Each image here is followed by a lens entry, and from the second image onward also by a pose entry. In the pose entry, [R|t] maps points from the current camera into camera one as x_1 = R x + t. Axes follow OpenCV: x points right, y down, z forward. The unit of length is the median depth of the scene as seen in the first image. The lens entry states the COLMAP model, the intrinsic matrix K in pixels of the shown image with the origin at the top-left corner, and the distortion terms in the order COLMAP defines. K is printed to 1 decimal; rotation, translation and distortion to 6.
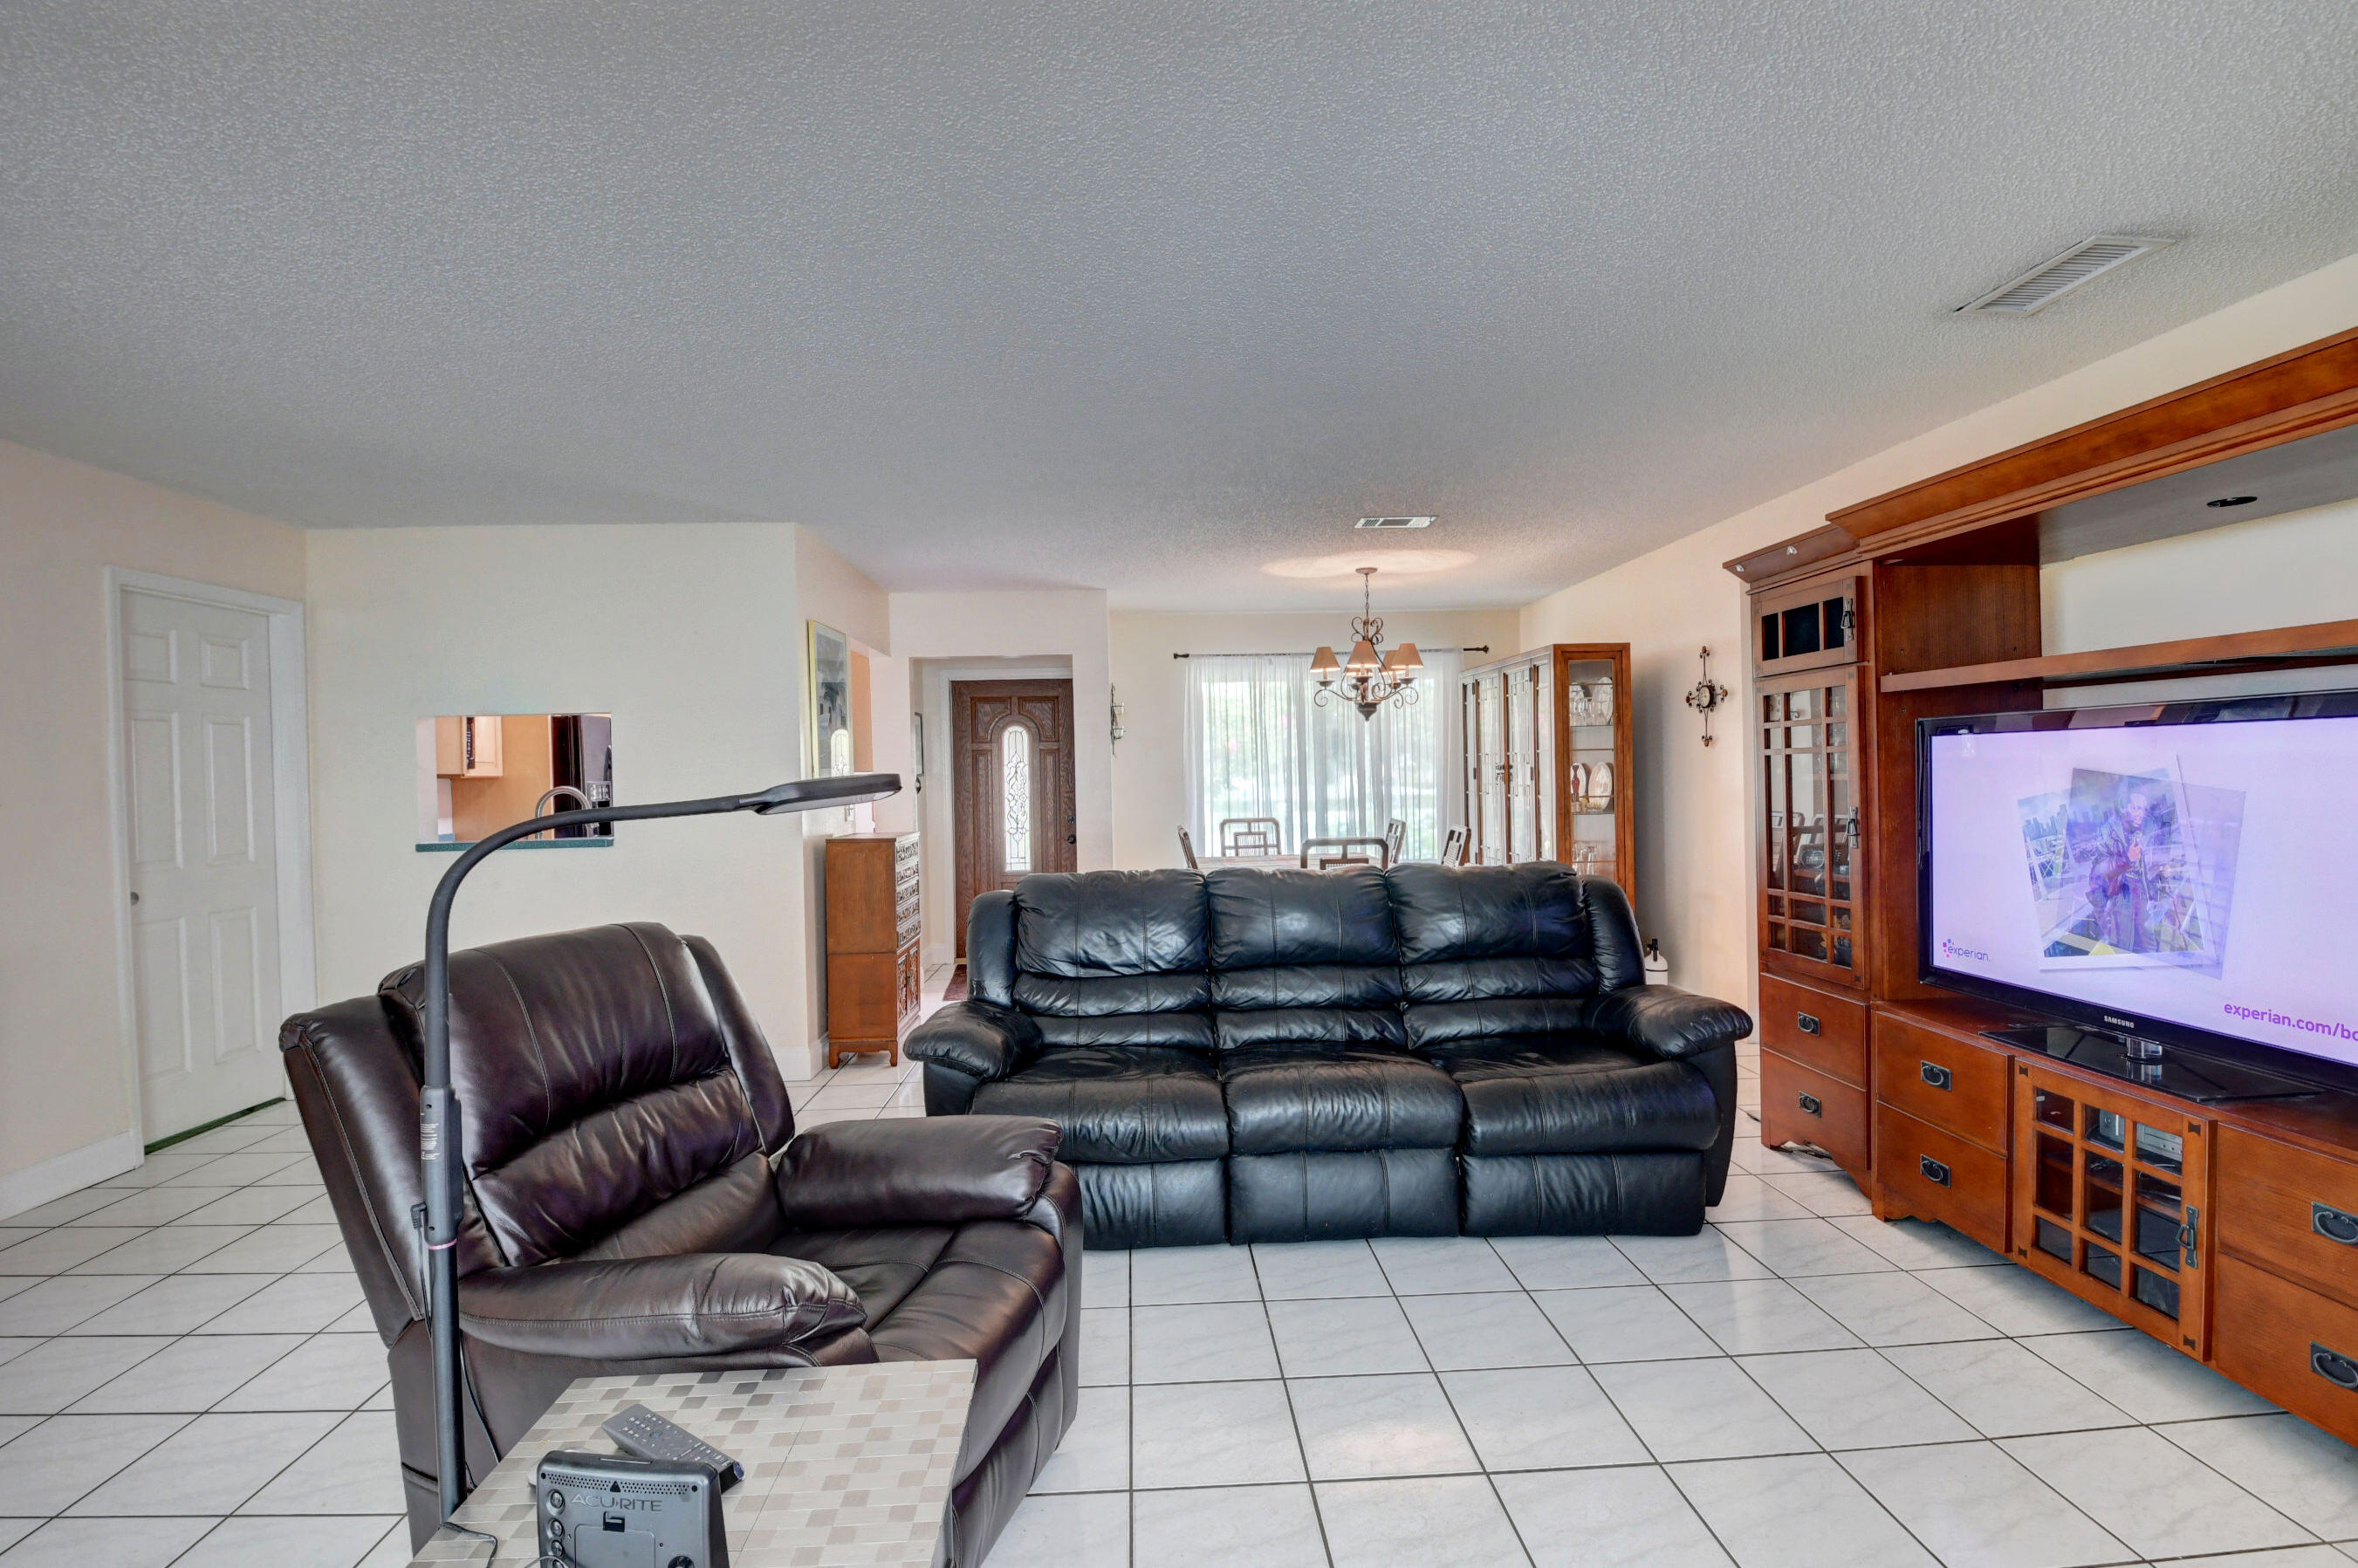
lens RADIAL K [[1042.1, 0, 1167.7], [0, 1042.1, 785.5], [0, 0, 1]] dist [-0.009955, -0.001760]
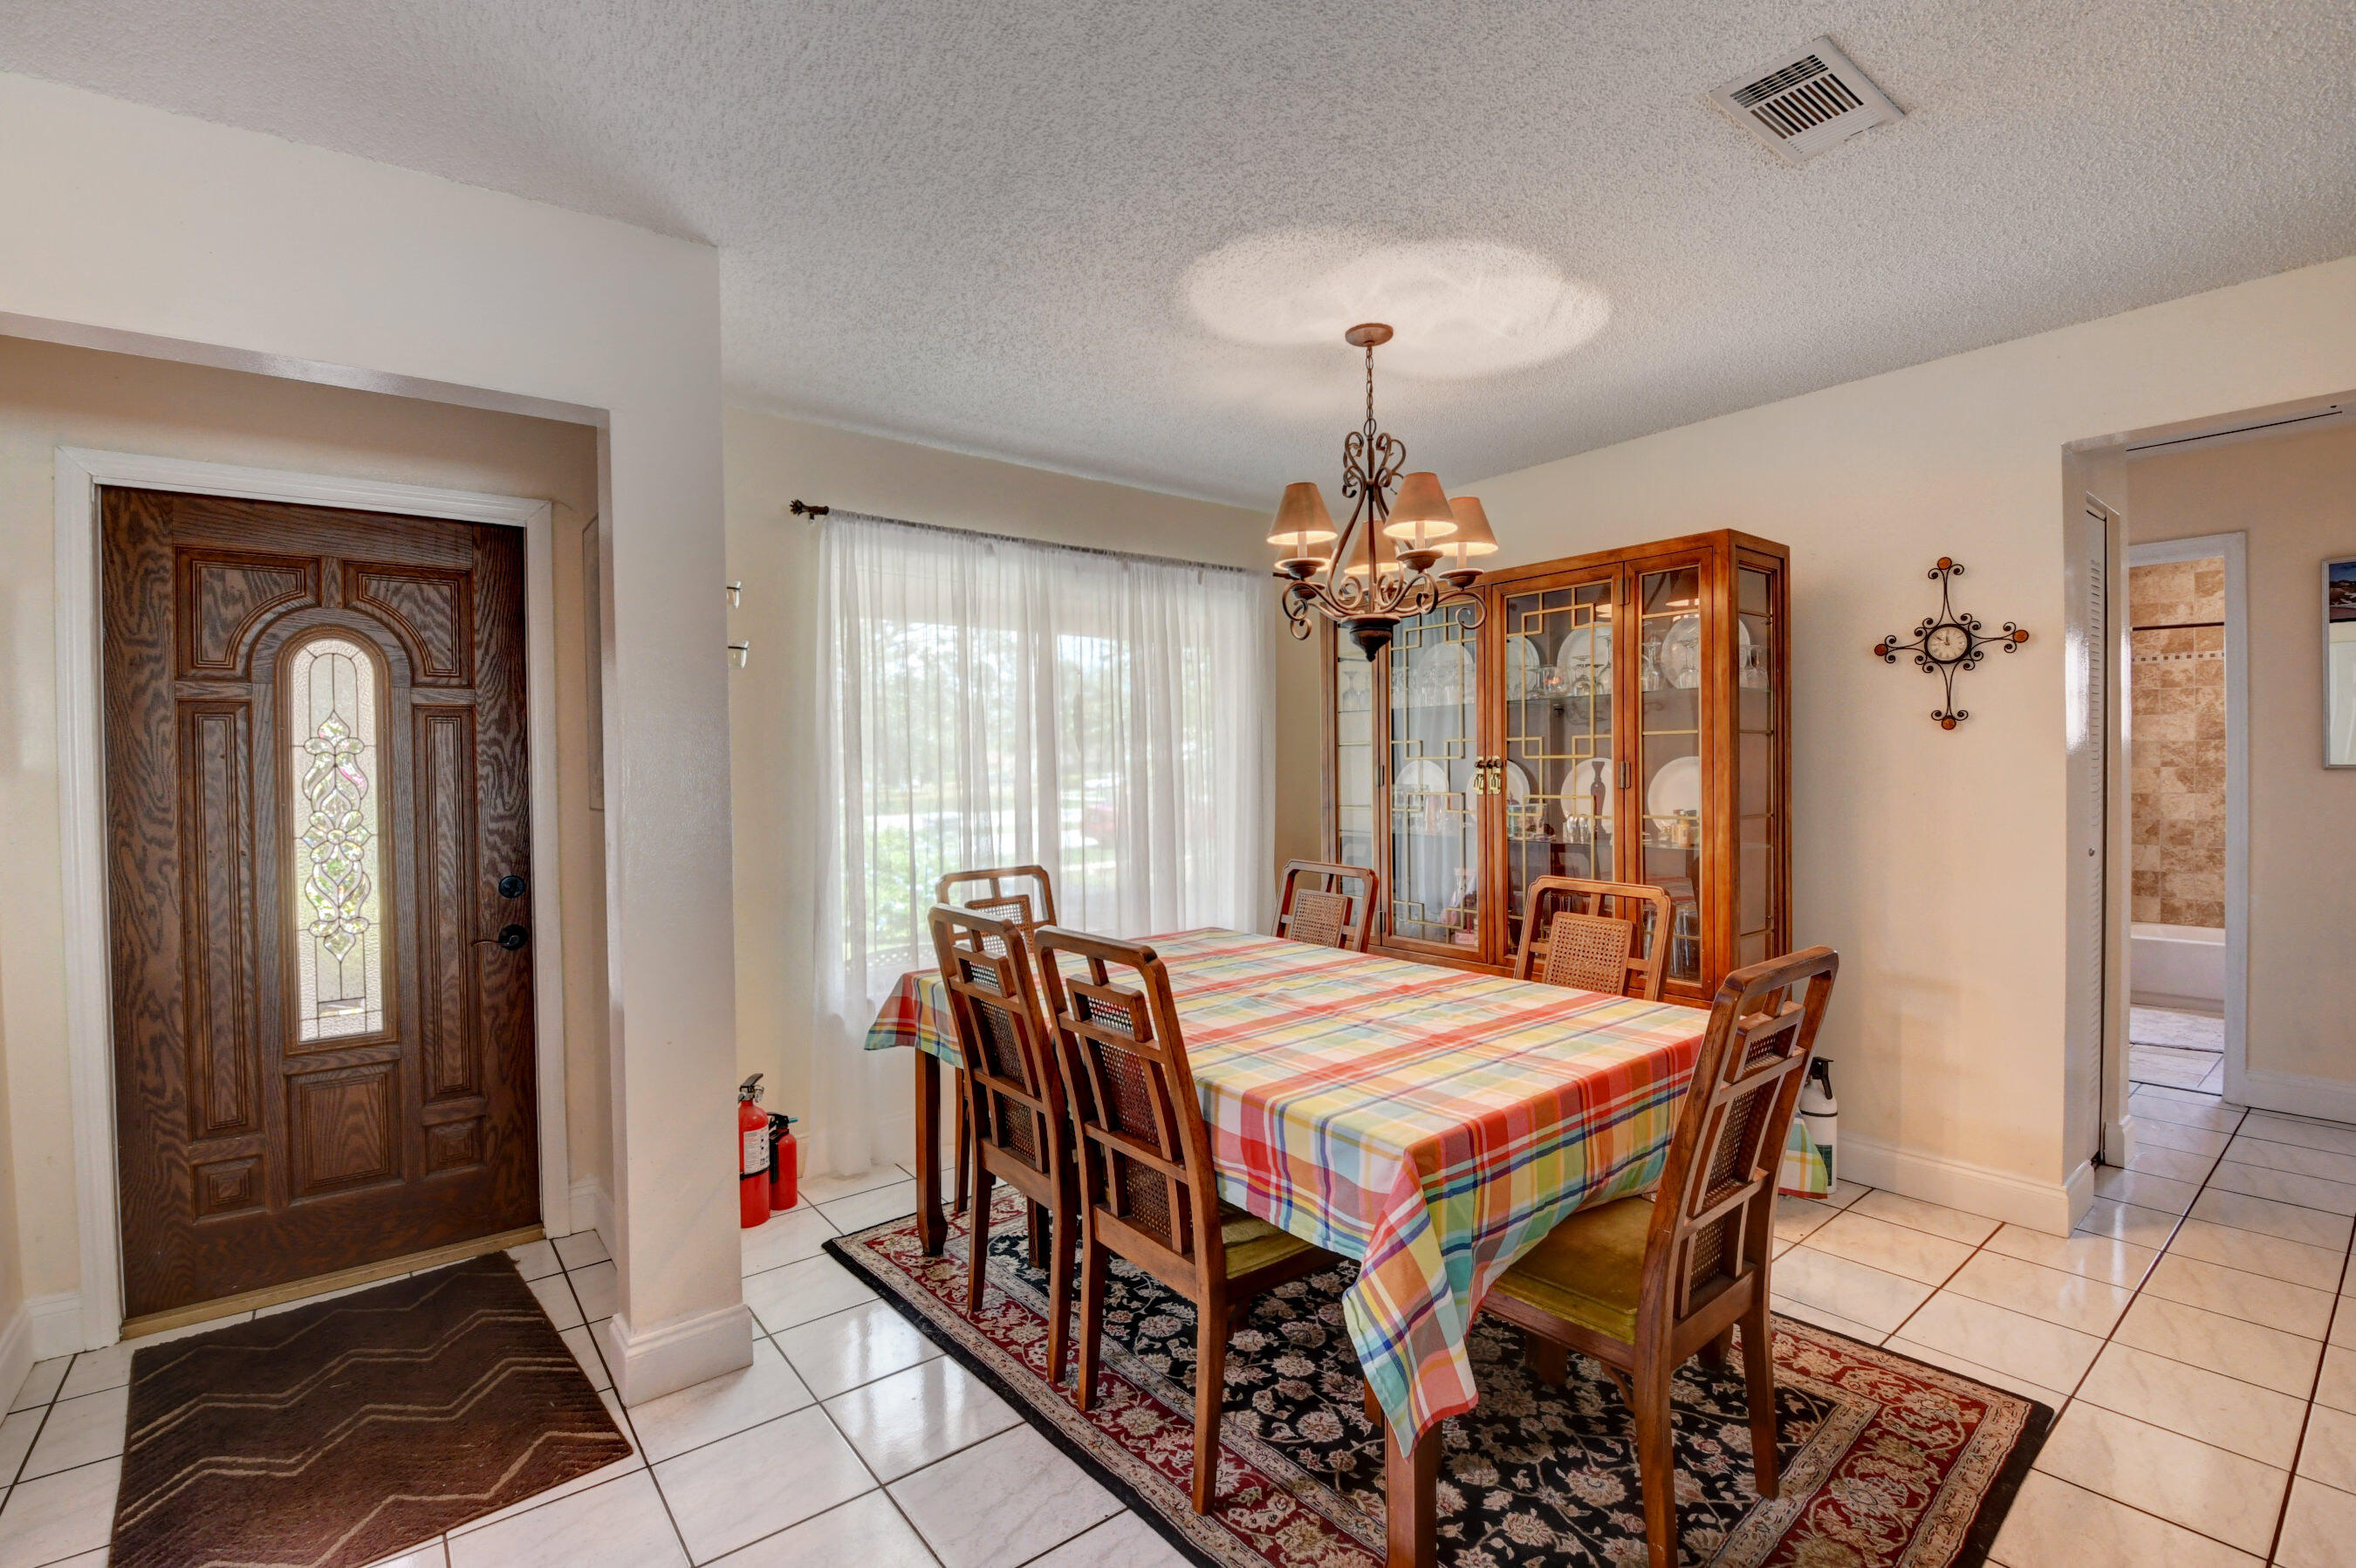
lens RADIAL K [[1041.2, 0, 1163.1], [0, 1041.2, 786.0], [0, 0, 1]] dist [-0.009955, -0.001760]
pose [[0.814465, -0.001735, 0.580211, -0.121128], [0.001907, 0.999998, 0.000312, -0.004908], [-0.580210, 0.000853, 0.814466, 0.540221]]
